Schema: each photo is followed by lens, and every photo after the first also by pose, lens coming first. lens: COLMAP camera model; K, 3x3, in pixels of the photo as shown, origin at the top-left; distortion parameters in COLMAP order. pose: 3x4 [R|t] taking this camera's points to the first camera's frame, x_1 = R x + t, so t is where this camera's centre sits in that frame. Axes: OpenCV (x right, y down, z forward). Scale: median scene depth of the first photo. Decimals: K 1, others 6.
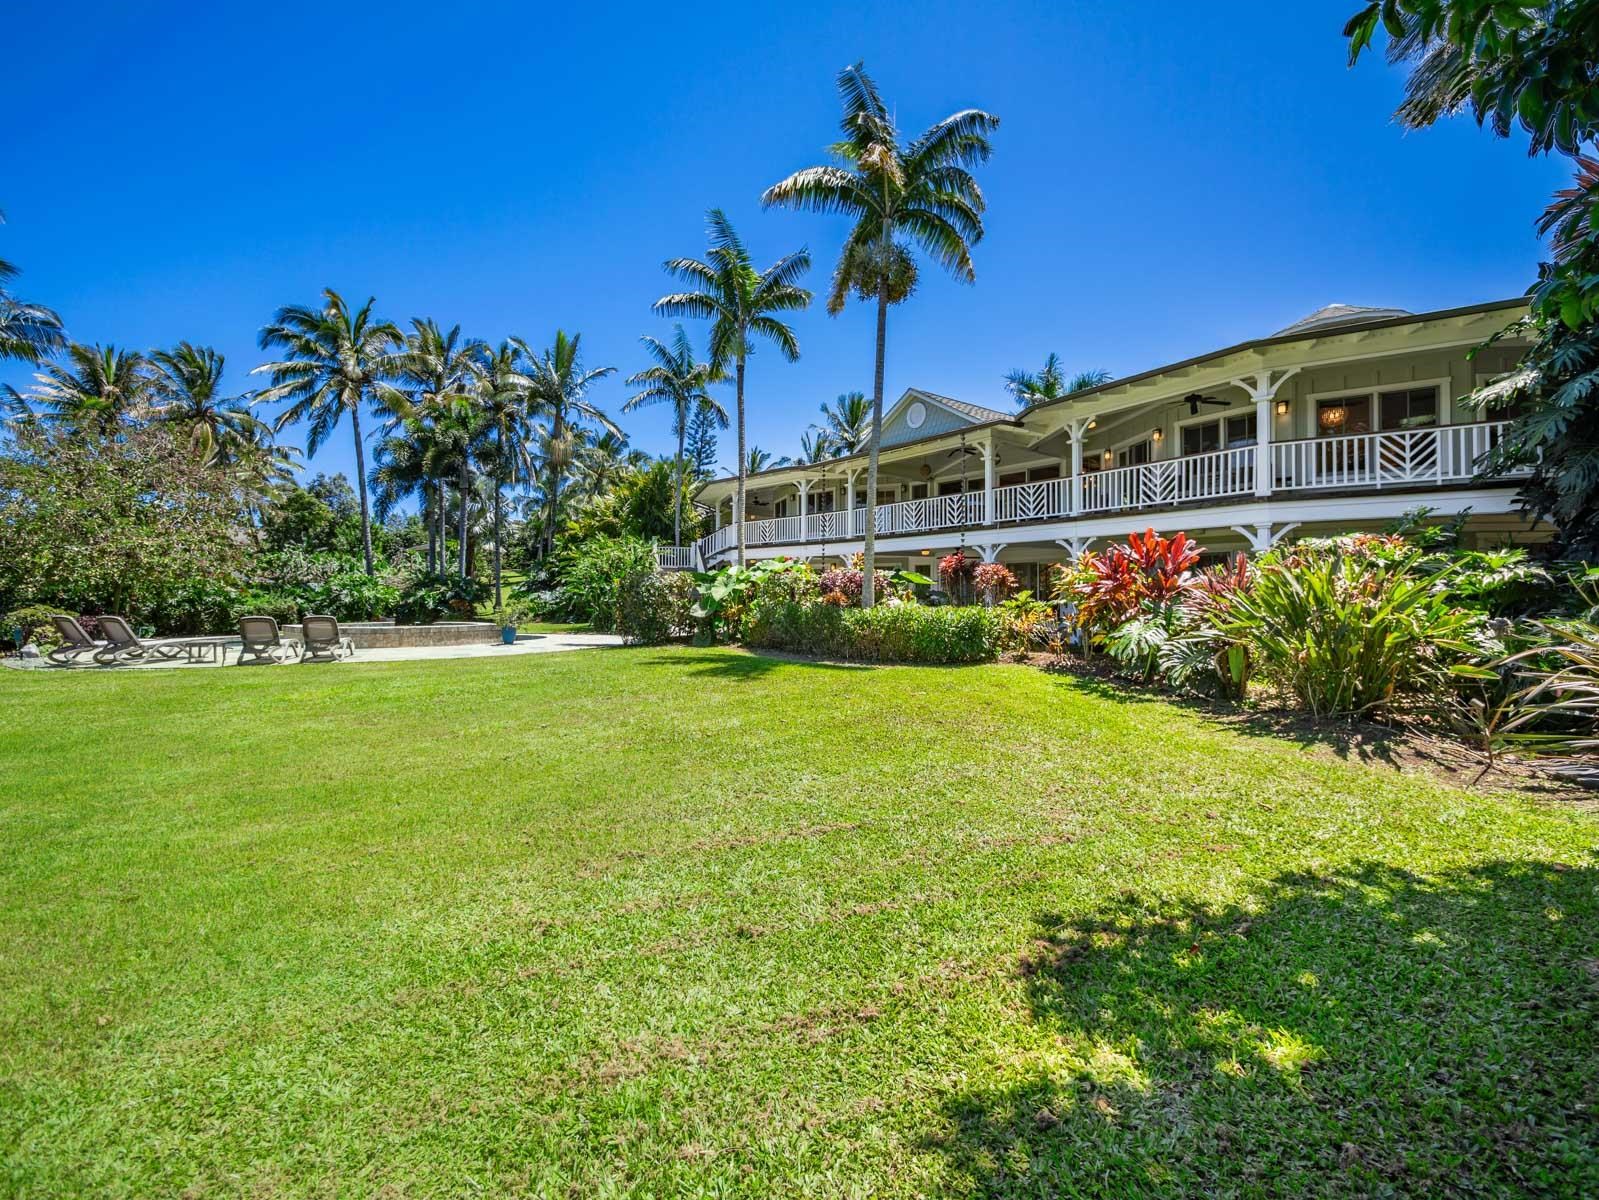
lens RADIAL K [[654.4, 0, 802.4], [0, 654.4, 593.9], [0, 0, 1]] dist [-0.010922, -0.000248]
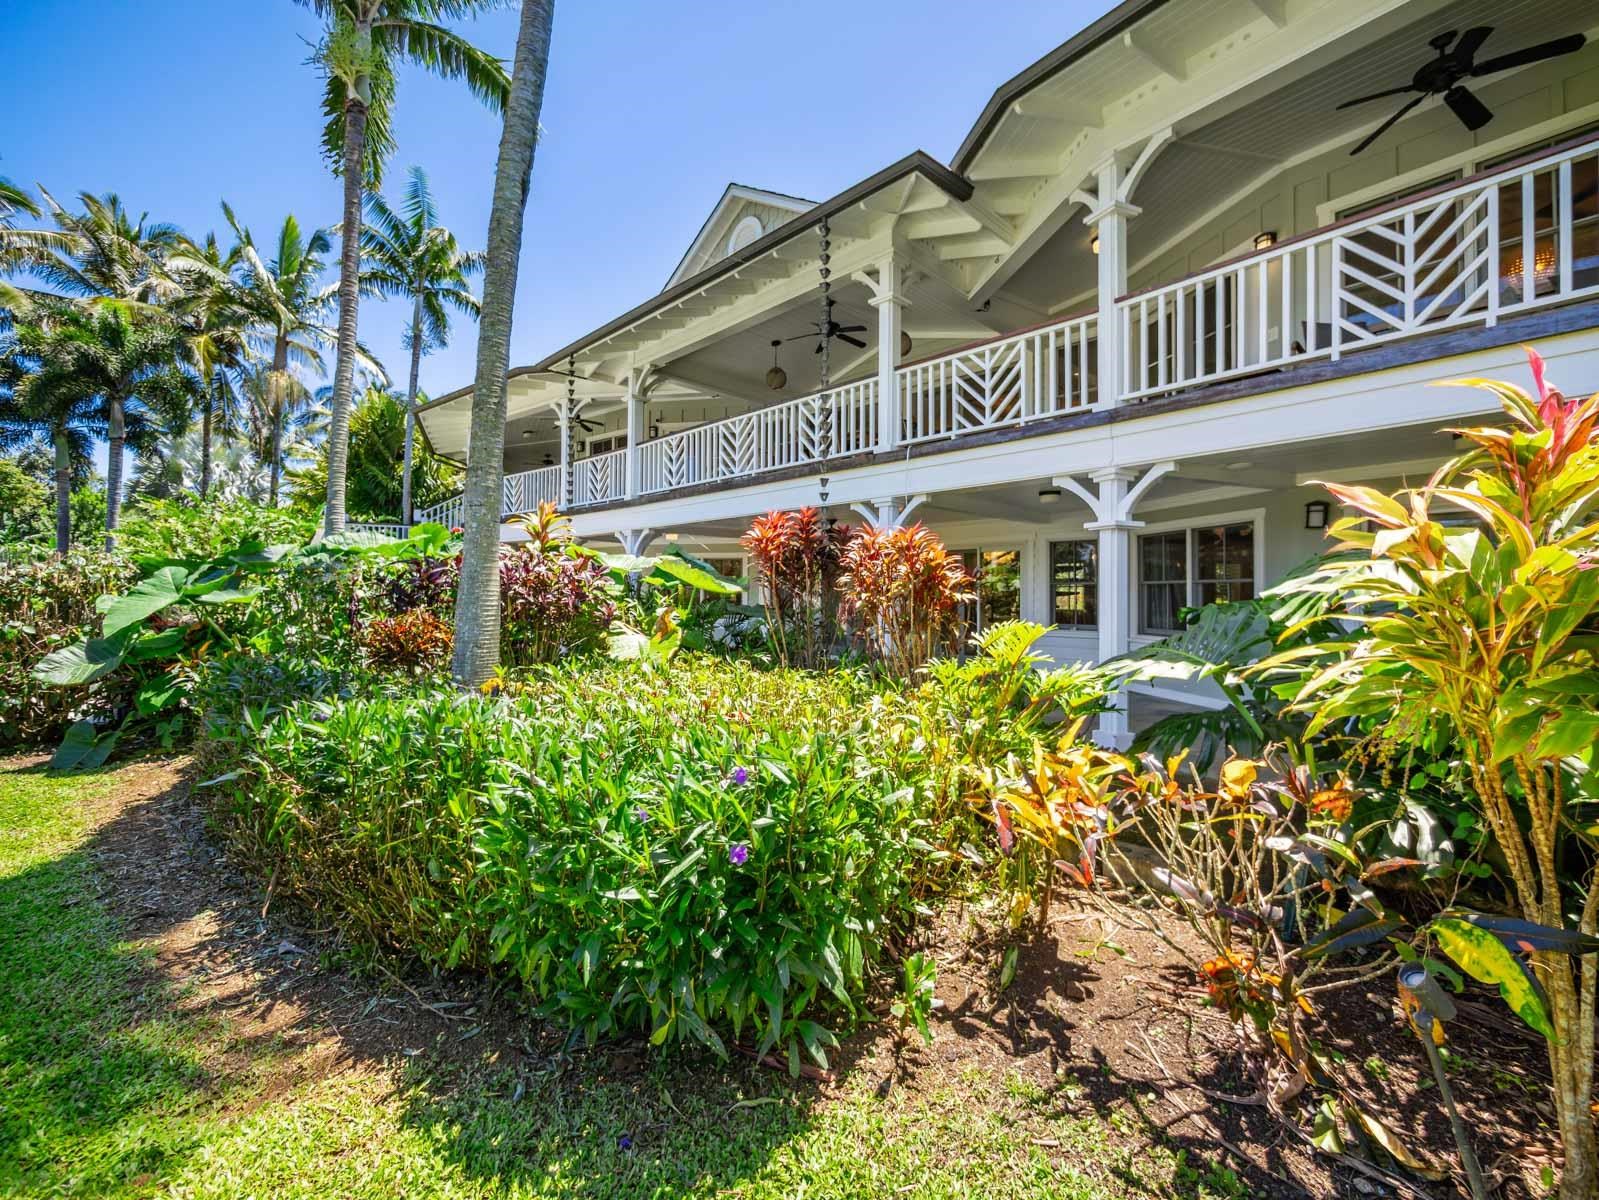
lens RADIAL K [[654.4, 0, 796.8], [0, 654.4, 589.7], [0, 0, 1]] dist [-0.010922, -0.000248]
pose [[0.991069, 0.006547, 0.133187, 0.172628], [-0.005204, 0.999932, -0.010435, -0.010716], [-0.133246, 0.009649, 0.991036, 0.591271]]
